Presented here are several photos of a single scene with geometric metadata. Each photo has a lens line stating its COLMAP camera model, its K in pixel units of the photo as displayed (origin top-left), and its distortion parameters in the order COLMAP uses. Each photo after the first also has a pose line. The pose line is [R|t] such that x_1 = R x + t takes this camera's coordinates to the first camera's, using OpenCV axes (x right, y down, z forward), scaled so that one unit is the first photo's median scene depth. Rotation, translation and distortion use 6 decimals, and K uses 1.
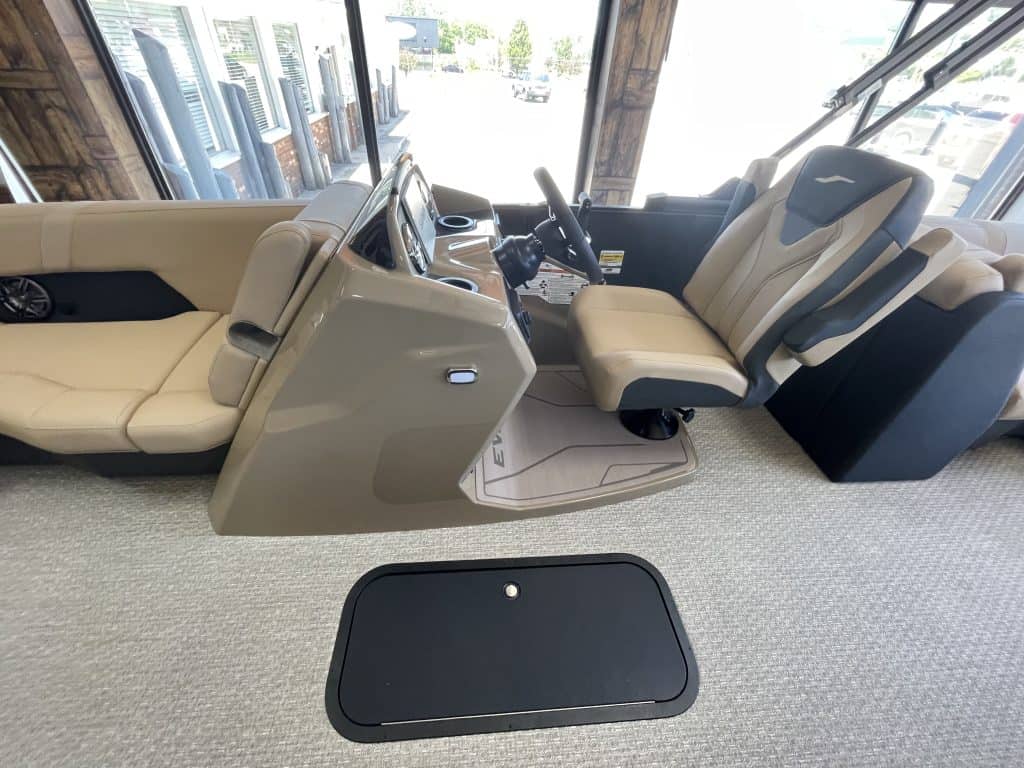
lens RADIAL K [[413.0, 0, 508.7], [0, 413.0, 381.5], [0, 0, 1]] dist [-0.001873, -0.000872]
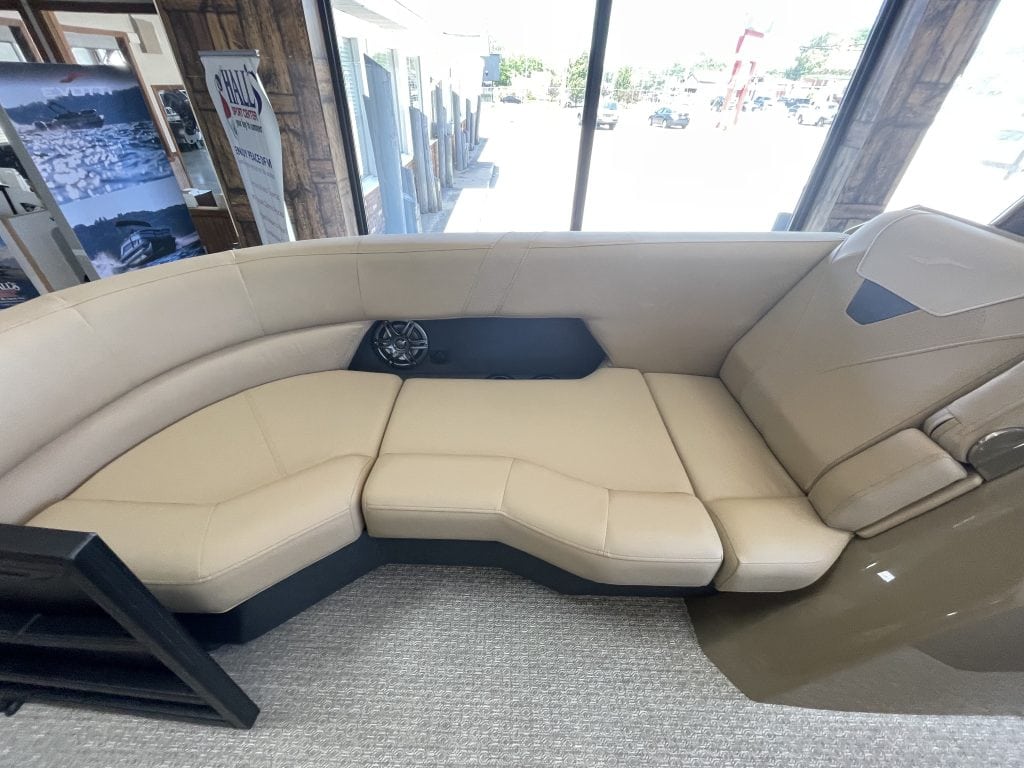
lens RADIAL K [[413.0, 0, 509.4], [0, 413.0, 382.3], [0, 0, 1]] dist [-0.001873, -0.000872]
pose [[0.994769, 0.044184, -0.092100, -0.434165], [-0.048551, 0.997773, -0.045730, -0.047571], [0.089874, 0.049963, 0.994699, 0.094142]]
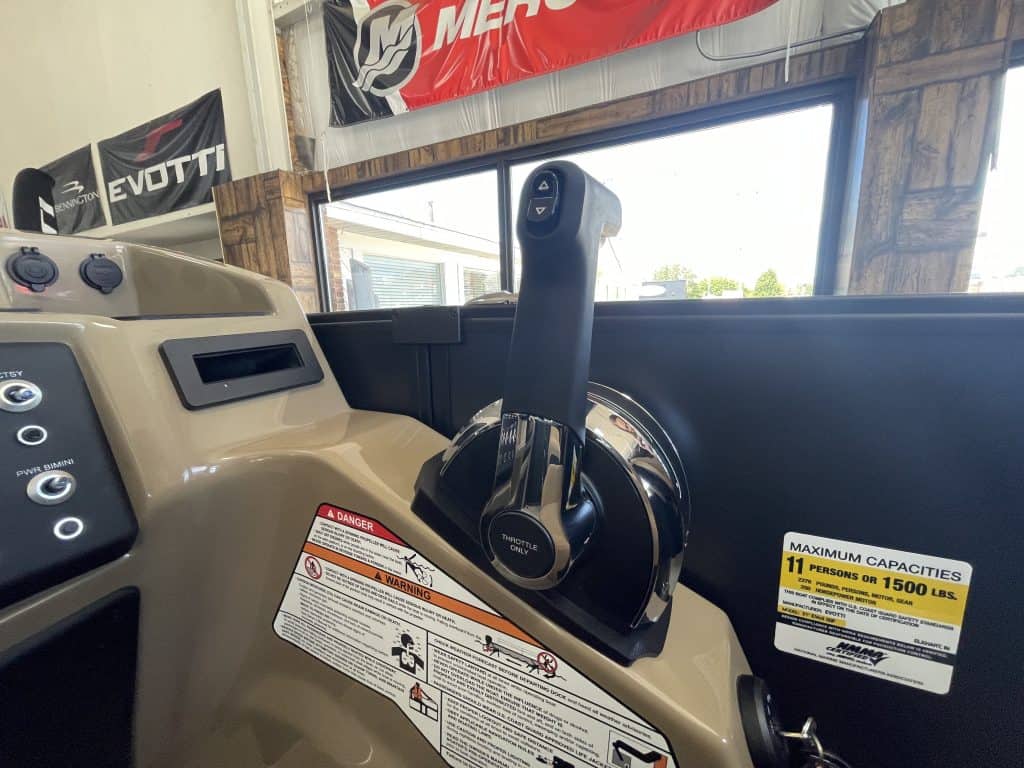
lens RADIAL K [[413.0, 0, 505.4], [0, 413.0, 383.7], [0, 0, 1]] dist [-0.001873, -0.000872]
pose [[0.854868, 0.018899, -0.518502, 0.118507], [-0.263059, 0.877157, -0.401741, -0.150808], [0.447215, 0.479832, 0.754824, 0.438503]]
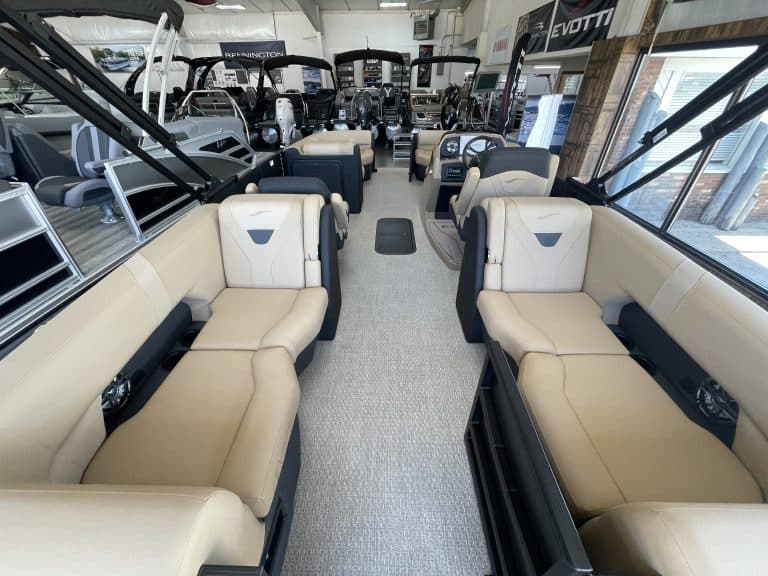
lens RADIAL K [[309.8, 0, 382.4], [0, 309.8, 287.9], [0, 0, 1]] dist [-0.001873, -0.000872]
pose [[-0.115786, 0.523260, -0.844270, 0.934178], [-0.627900, 0.620049, 0.470405, -0.152927], [0.769633, 0.584584, 0.256762, 0.179366]]
